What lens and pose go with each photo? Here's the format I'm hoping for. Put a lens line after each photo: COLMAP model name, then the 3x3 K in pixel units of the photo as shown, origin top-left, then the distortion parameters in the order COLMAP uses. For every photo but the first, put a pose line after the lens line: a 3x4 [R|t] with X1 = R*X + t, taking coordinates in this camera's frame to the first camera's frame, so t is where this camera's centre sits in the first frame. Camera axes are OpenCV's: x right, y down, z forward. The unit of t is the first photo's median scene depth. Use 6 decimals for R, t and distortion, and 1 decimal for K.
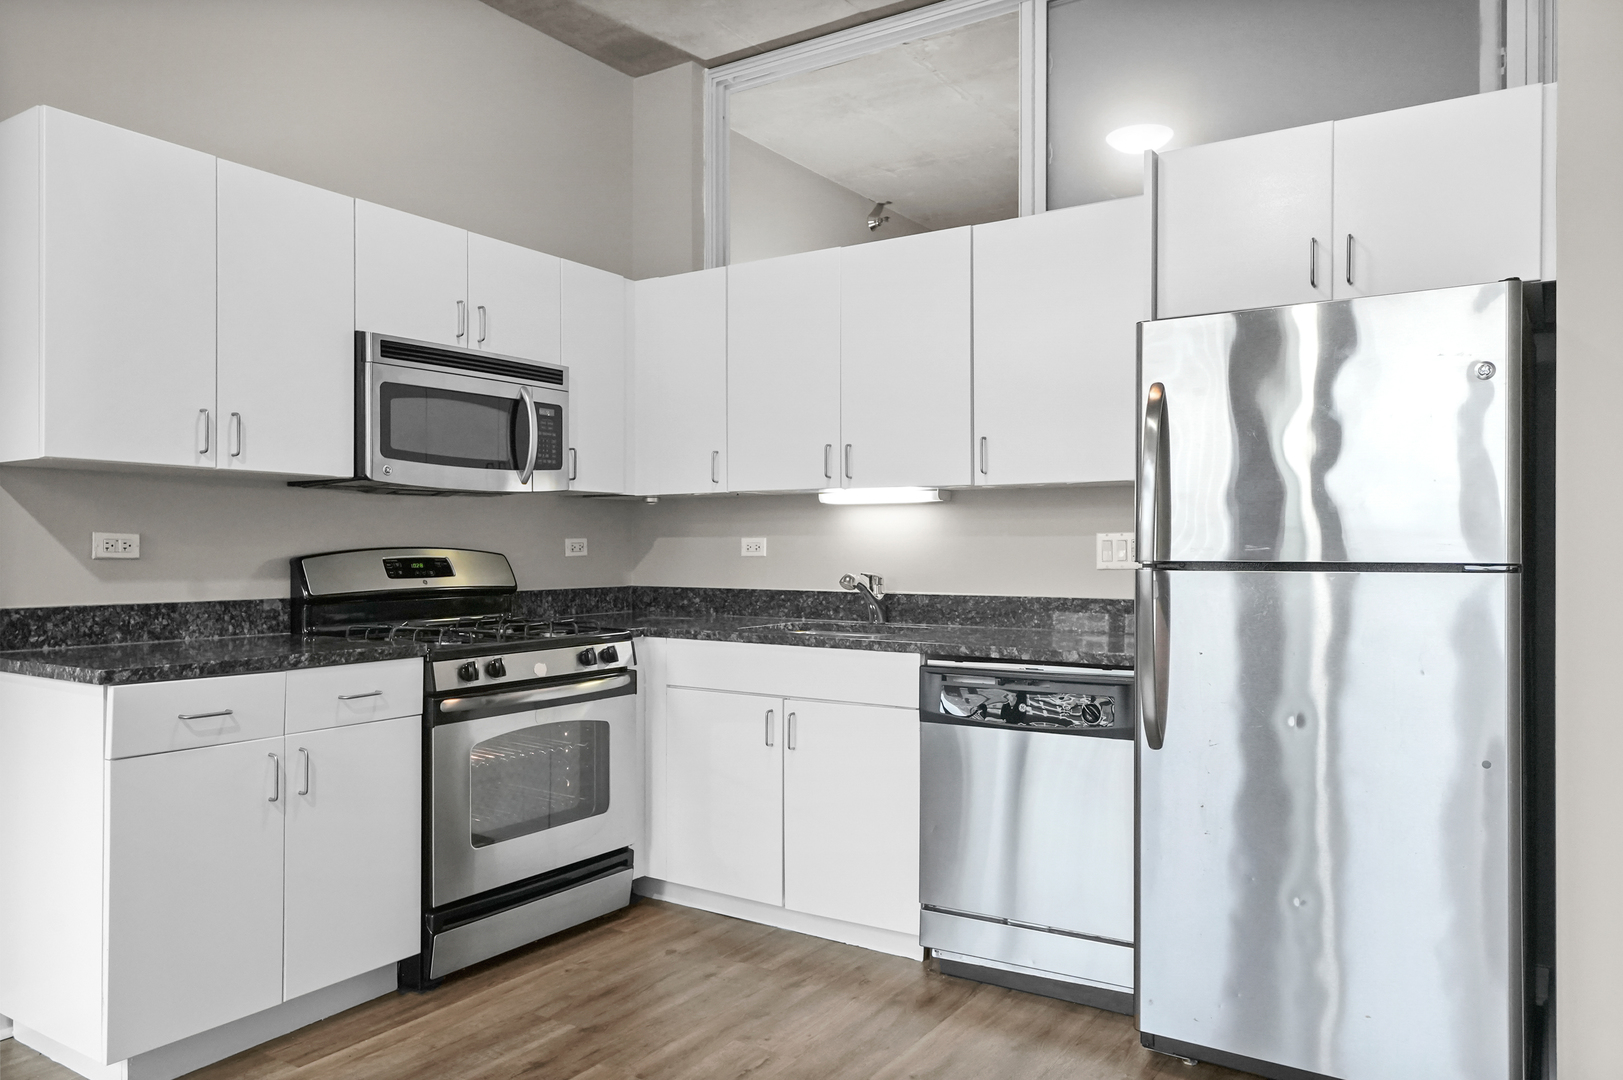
lens RADIAL K [[1138.0, 0, 812.9], [0, 1138.0, 546.3], [0, 0, 1]] dist [0.011821, -0.003083]
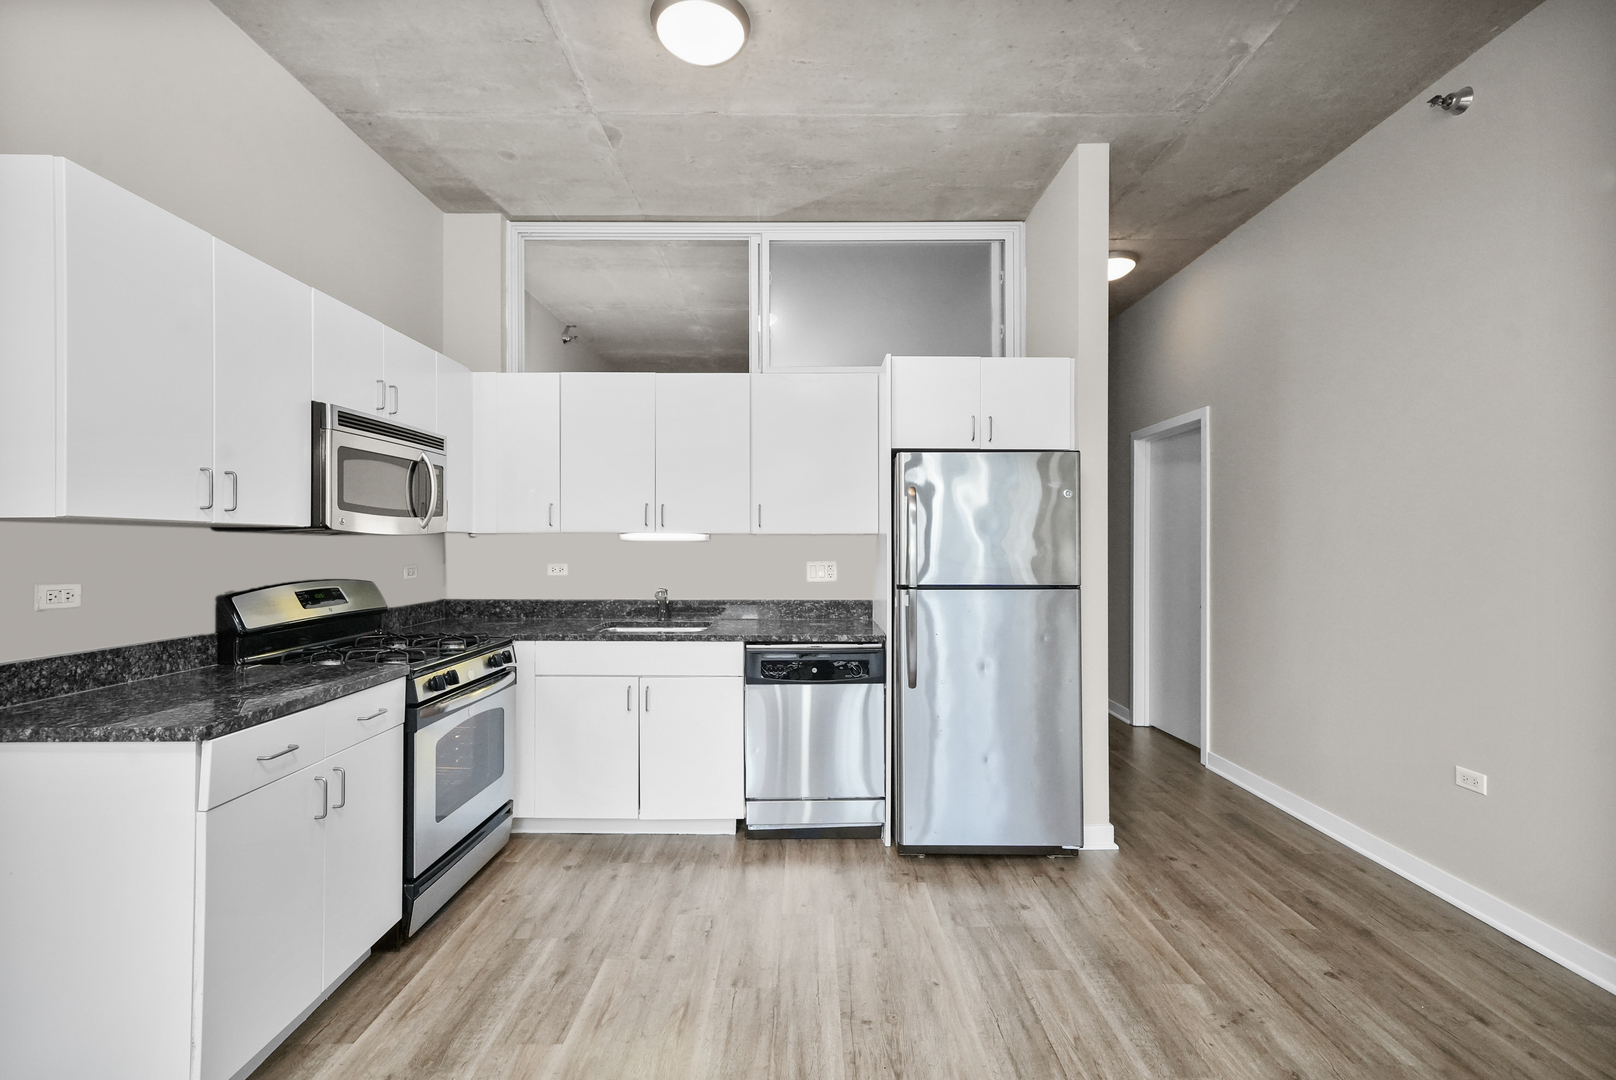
lens RADIAL K [[725.5, 0, 801.1], [0, 725.5, 541.2], [0, 0, 1]] dist [0.013962, 0.000552]
pose [[0.838056, 0.001074, 0.545584, -0.368854], [-0.000383, 0.999999, -0.001381, -0.042384], [-0.545584, 0.000948, 0.838055, 0.096057]]
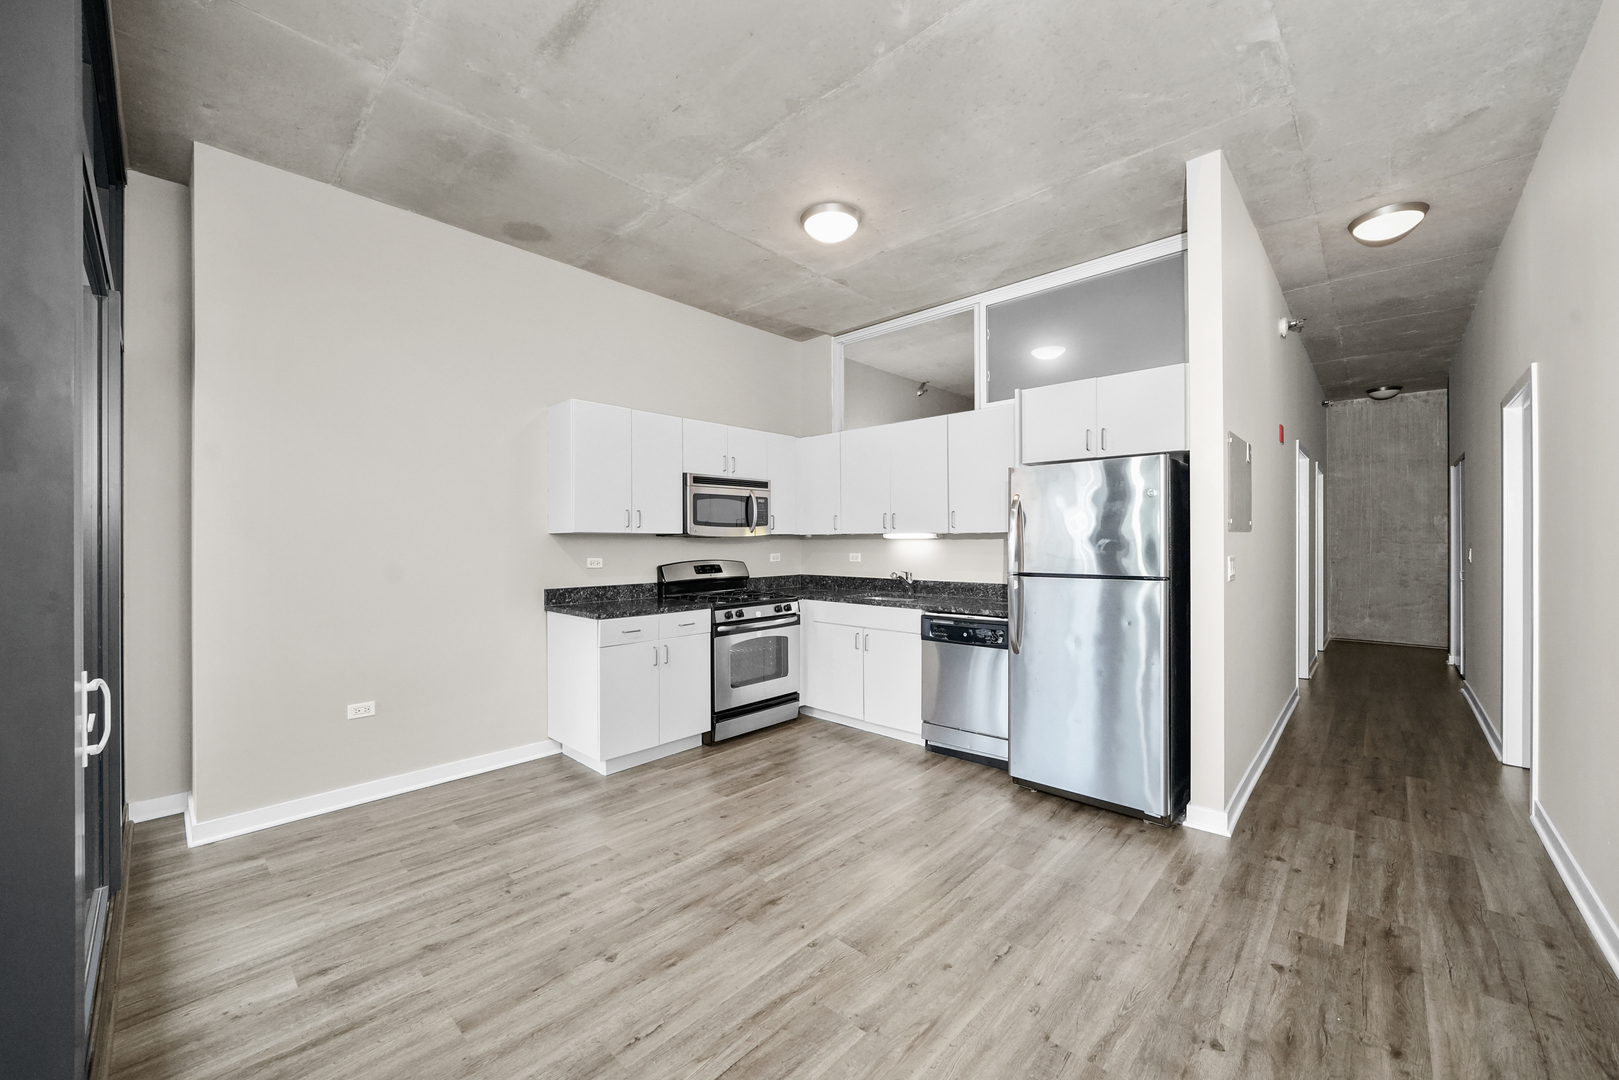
lens RADIAL K [[622.9, 0, 803.3], [0, 622.9, 541.1], [0, 0, 1]] dist [-0.007037, 0.000049]
pose [[0.984512, -0.006117, -0.175210, 0.075437], [0.006622, 0.999975, 0.002297, -0.043119], [0.175192, -0.003422, 0.984528, -0.239592]]
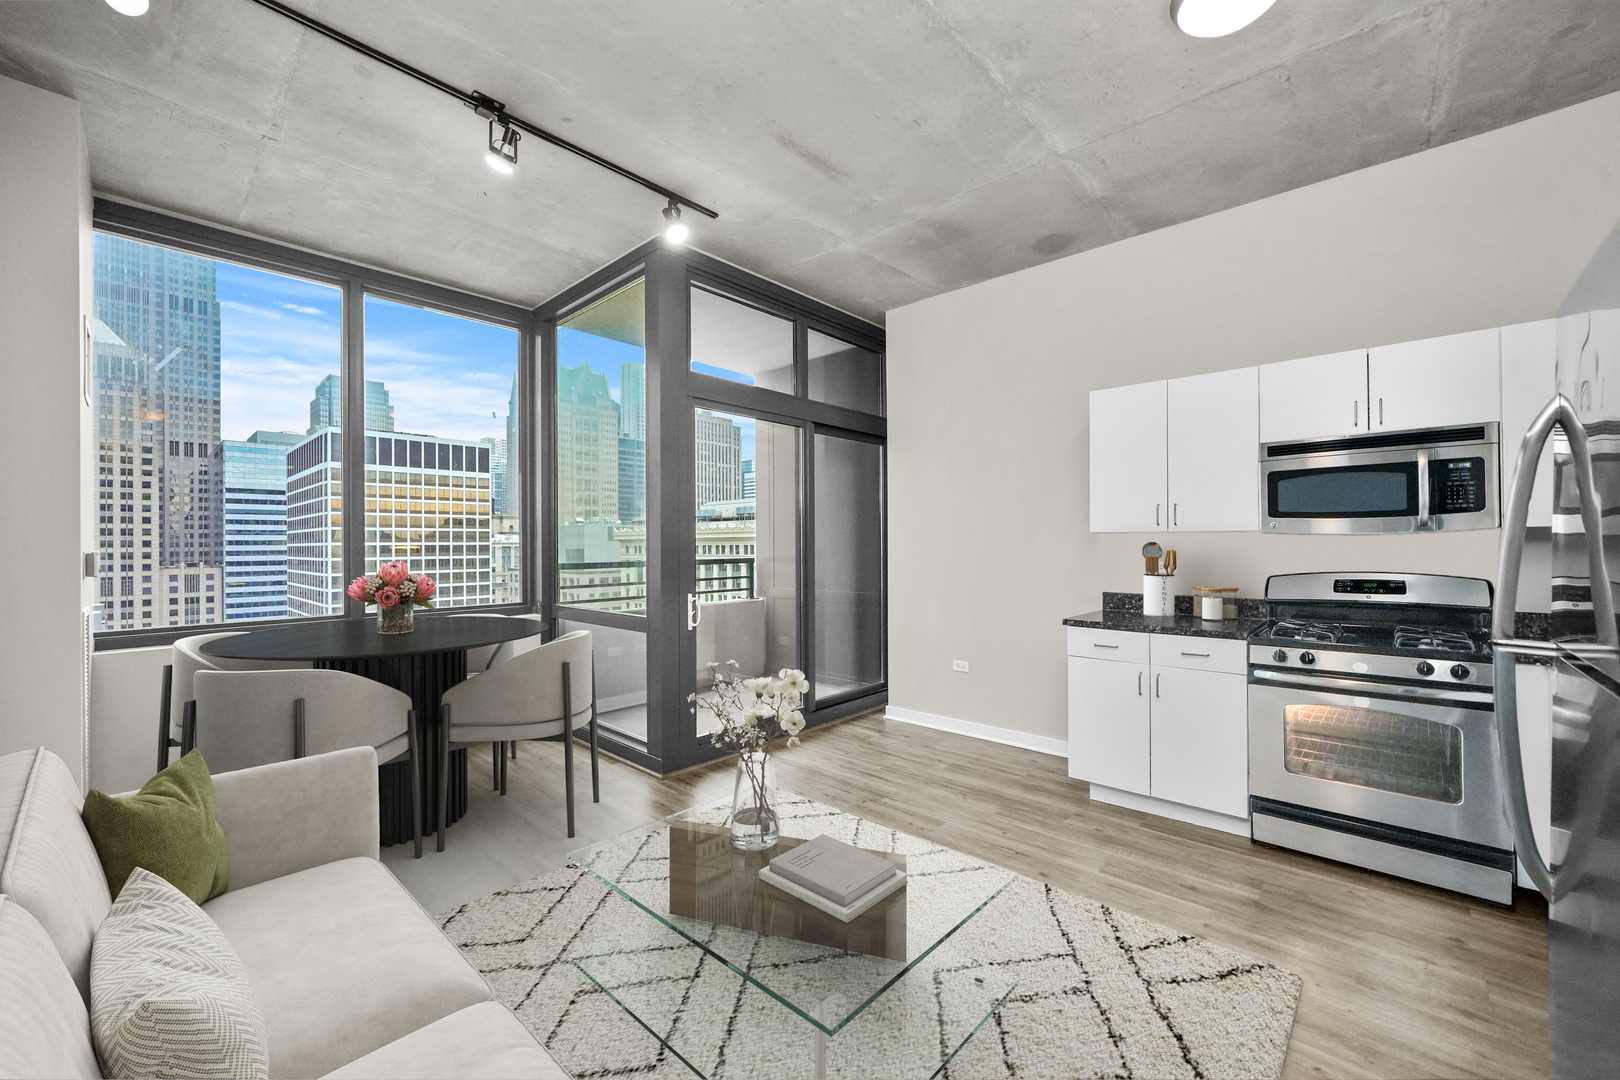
lens RADIAL K [[635.6, 0, 803.7], [0, 635.6, 541.3], [0, 0, 1]] dist [-0.002251, 0.000368]
pose [[-0.162881, -0.006028, -0.986627, 0.599773], [0.006741, 0.999951, -0.007222, -0.039958], [0.986623, -0.007827, -0.162832, 0.461497]]
